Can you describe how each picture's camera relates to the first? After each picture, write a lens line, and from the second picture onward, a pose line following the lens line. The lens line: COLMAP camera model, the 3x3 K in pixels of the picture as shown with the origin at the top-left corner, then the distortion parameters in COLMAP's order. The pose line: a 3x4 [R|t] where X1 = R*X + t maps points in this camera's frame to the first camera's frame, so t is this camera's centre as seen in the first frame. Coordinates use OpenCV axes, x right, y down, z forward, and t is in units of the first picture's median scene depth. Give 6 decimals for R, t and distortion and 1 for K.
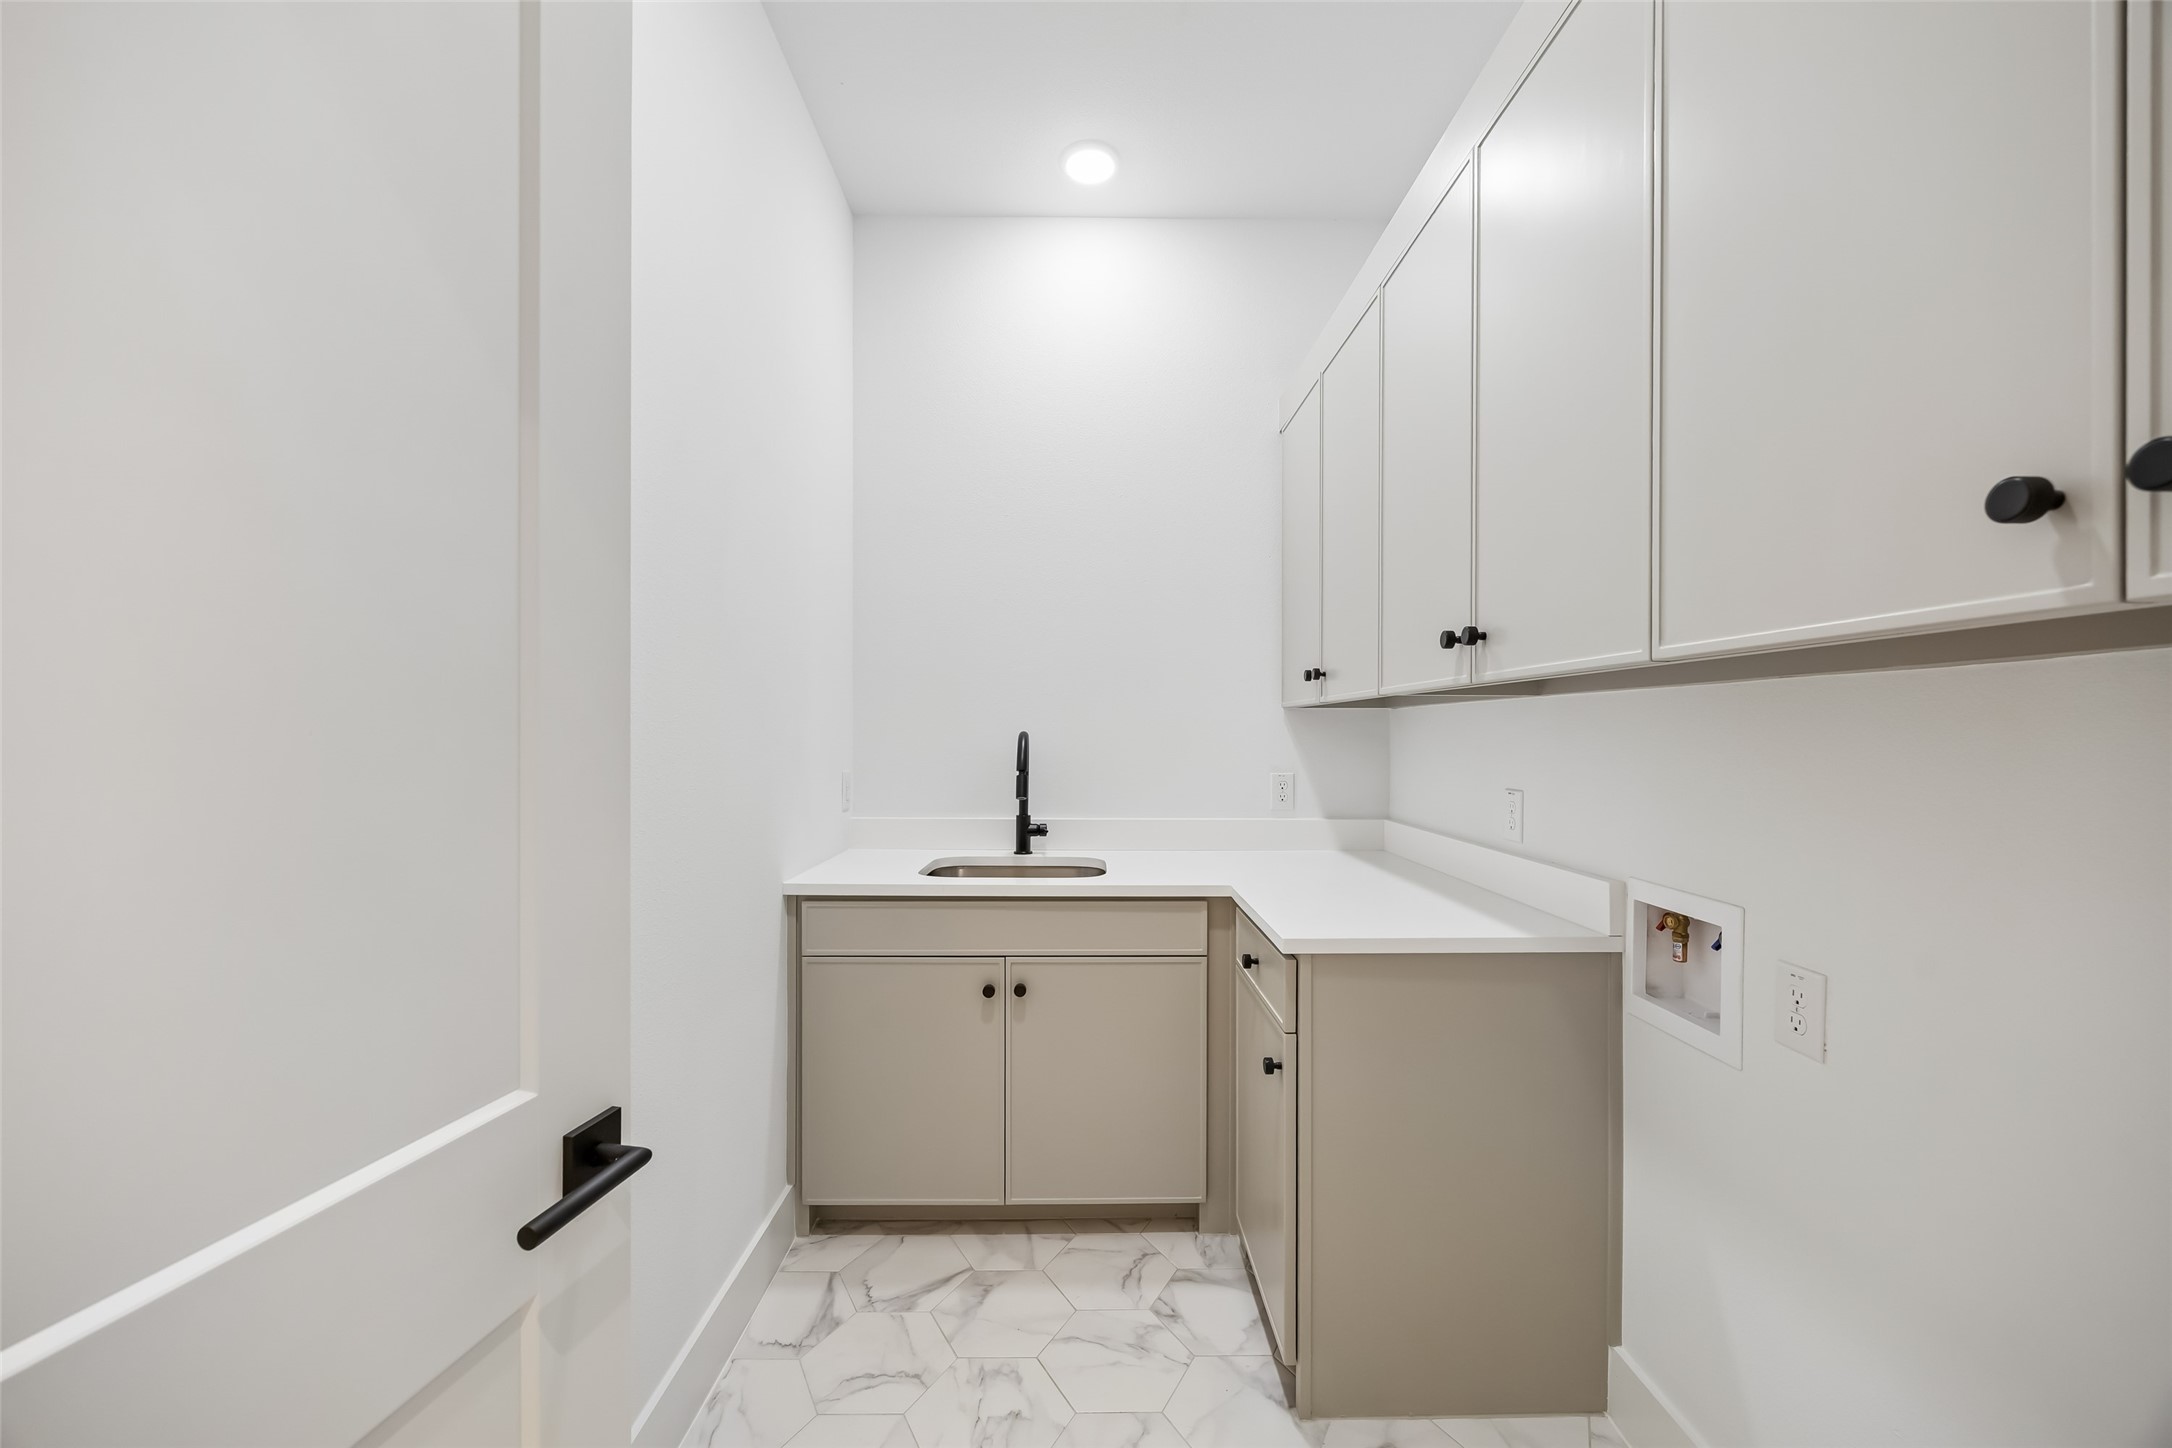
lens RADIAL K [[838.9, 0, 1087.8], [0, 838.9, 731.5], [0, 0, 1]] dist [-0.001051, 0.000108]
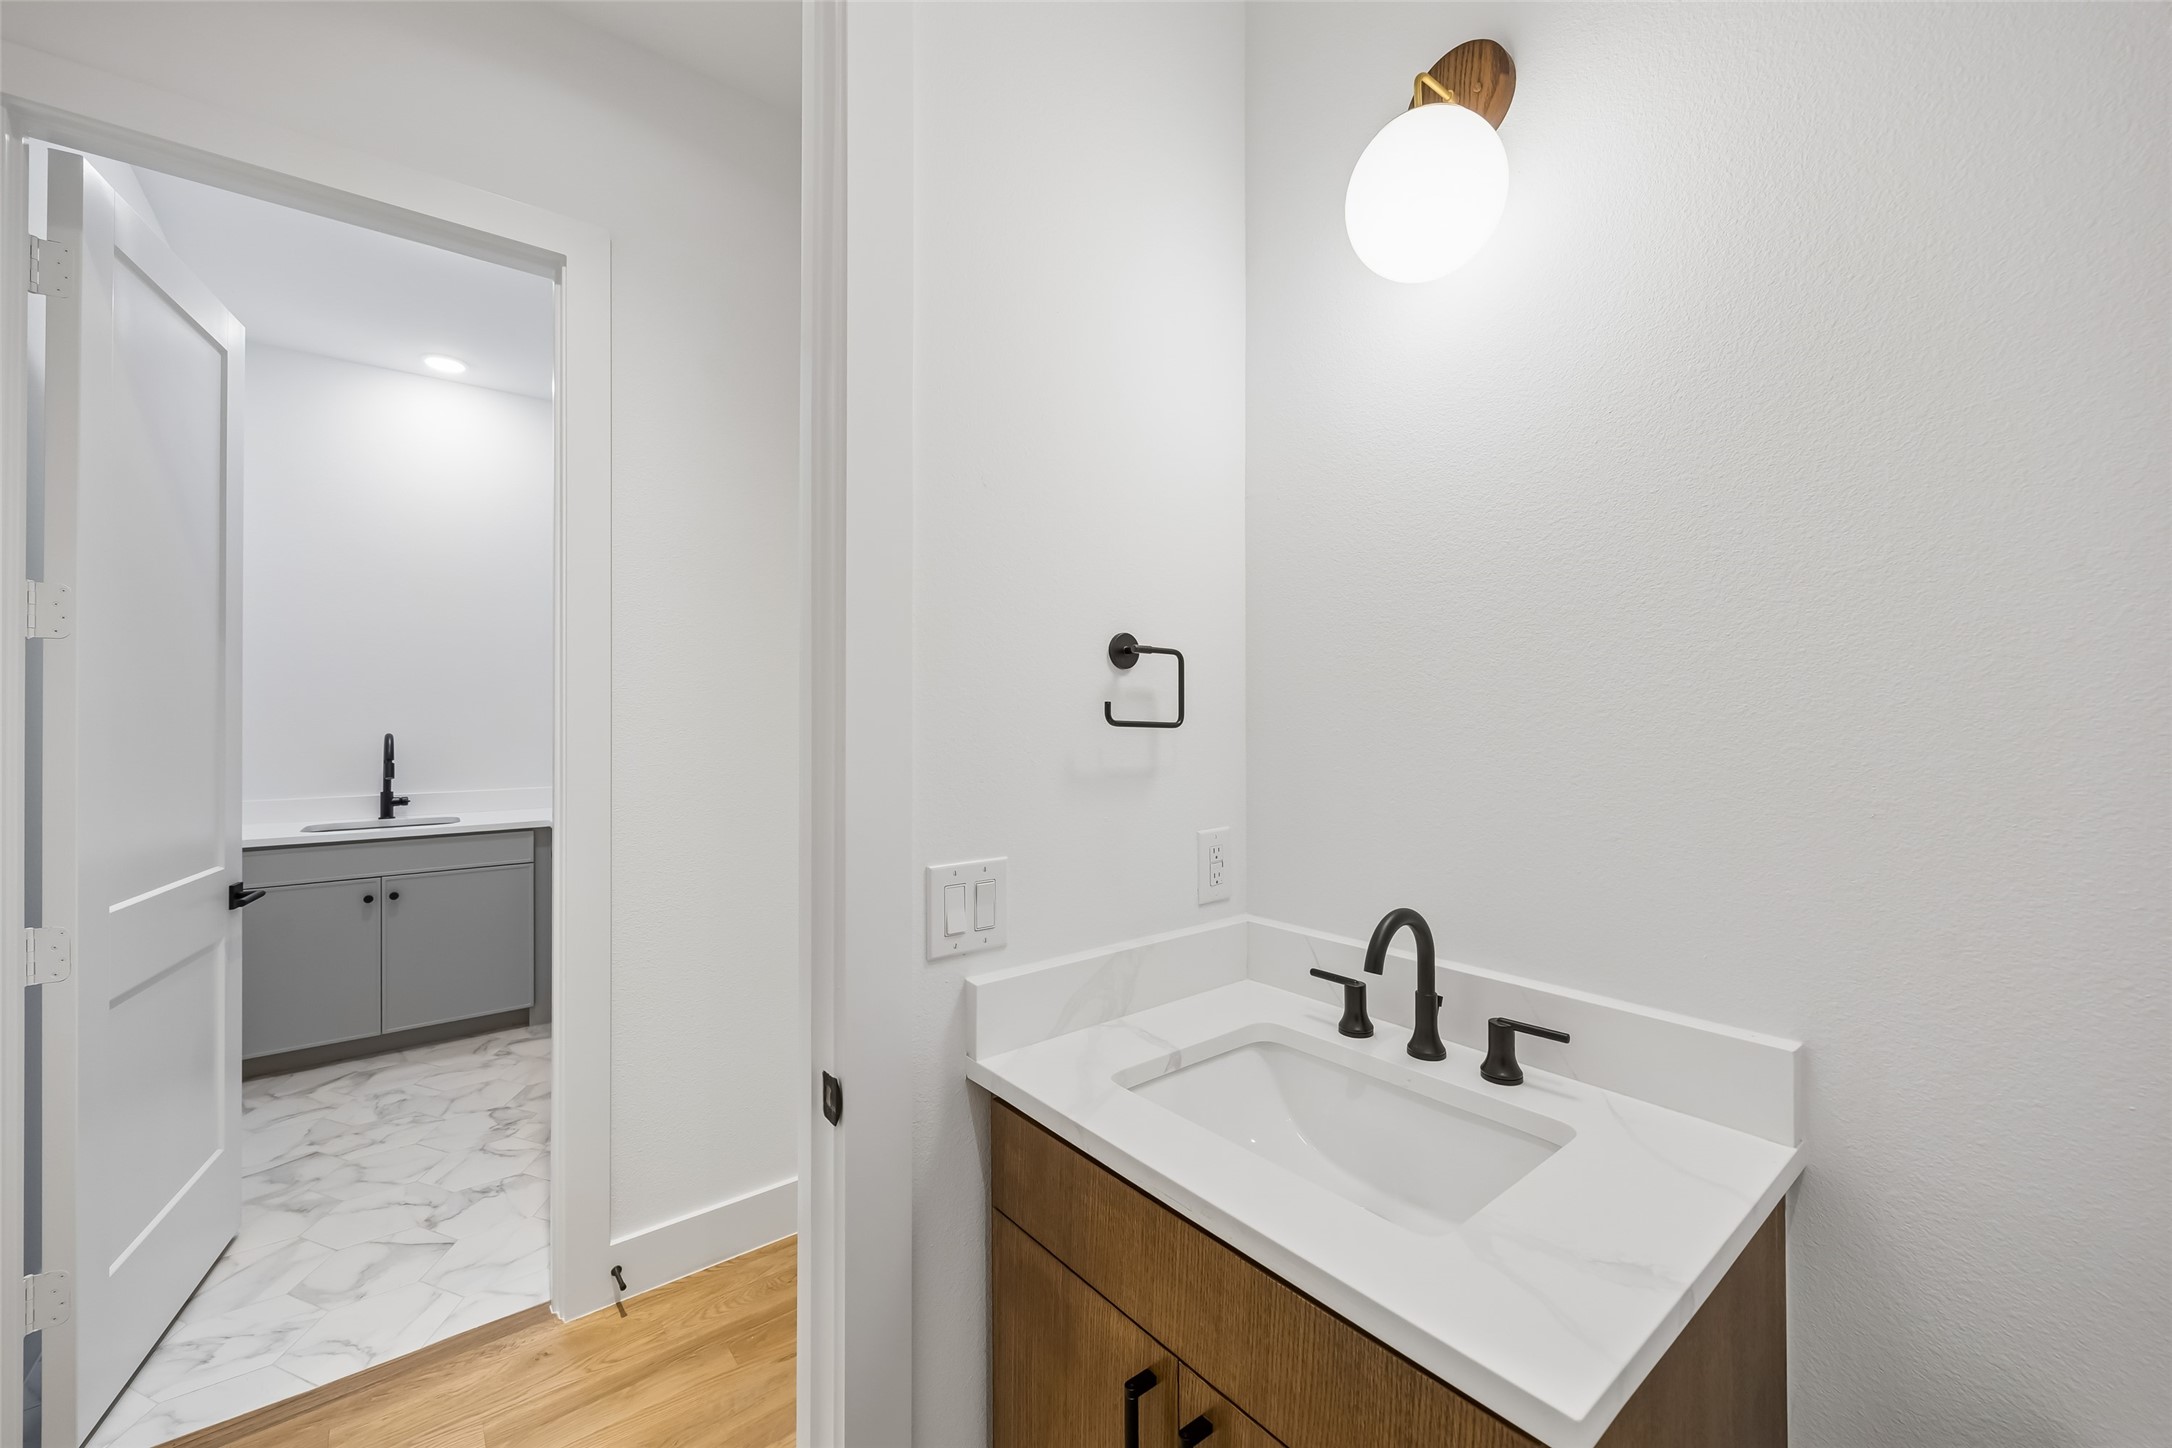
lens RADIAL K [[838.9, 0, 1088.4], [0, 838.9, 723.4], [0, 0, 1]] dist [-0.001051, 0.000108]
pose [[0.779187, -0.001830, 0.626789, -0.049915], [0.001634, 0.999998, 0.000888, -0.020422], [-0.626790, 0.000333, 0.779188, -1.074176]]
